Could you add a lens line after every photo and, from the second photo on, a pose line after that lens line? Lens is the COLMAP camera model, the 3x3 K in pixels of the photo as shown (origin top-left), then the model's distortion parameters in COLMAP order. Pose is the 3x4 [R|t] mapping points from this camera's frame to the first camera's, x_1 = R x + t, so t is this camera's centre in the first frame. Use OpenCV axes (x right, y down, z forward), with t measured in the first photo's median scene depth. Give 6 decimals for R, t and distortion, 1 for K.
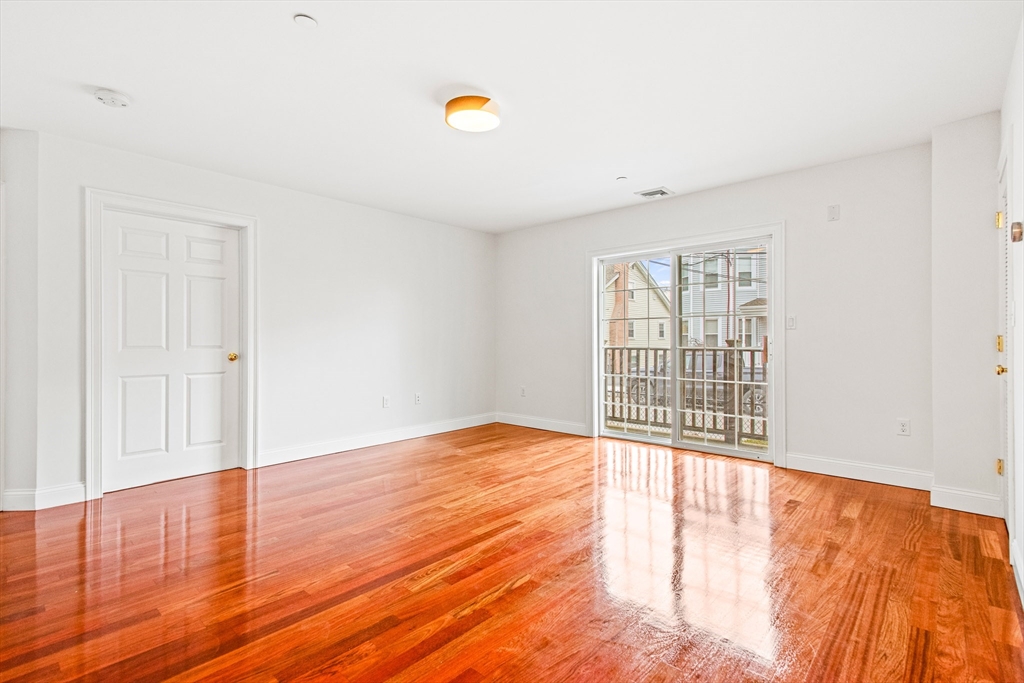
lens RADIAL K [[481.1, 0, 514.8], [0, 481.1, 340.9], [0, 0, 1]] dist [0.016083, -0.000432]
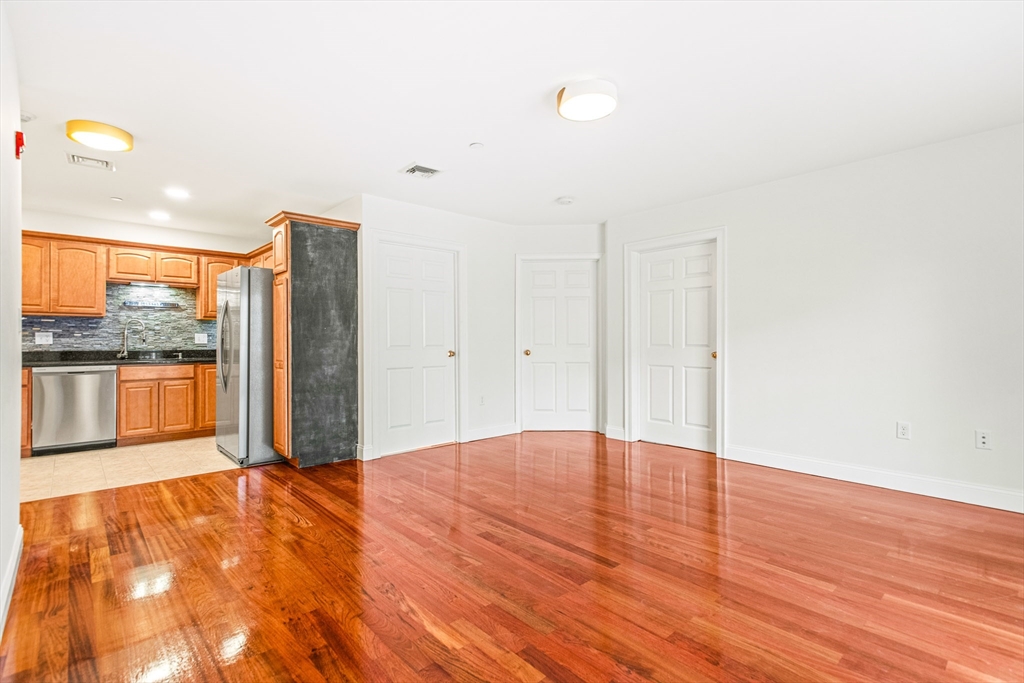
lens RADIAL K [[478.9, 0, 510.1], [0, 478.9, 339.8], [0, 0, 1]] dist [0.016628, -0.000405]
pose [[-0.101809, 0.002424, -0.994801, 0.534717], [0.001460, 0.999996, 0.002288, -0.004429], [0.994803, -0.001220, -0.101812, 0.585971]]
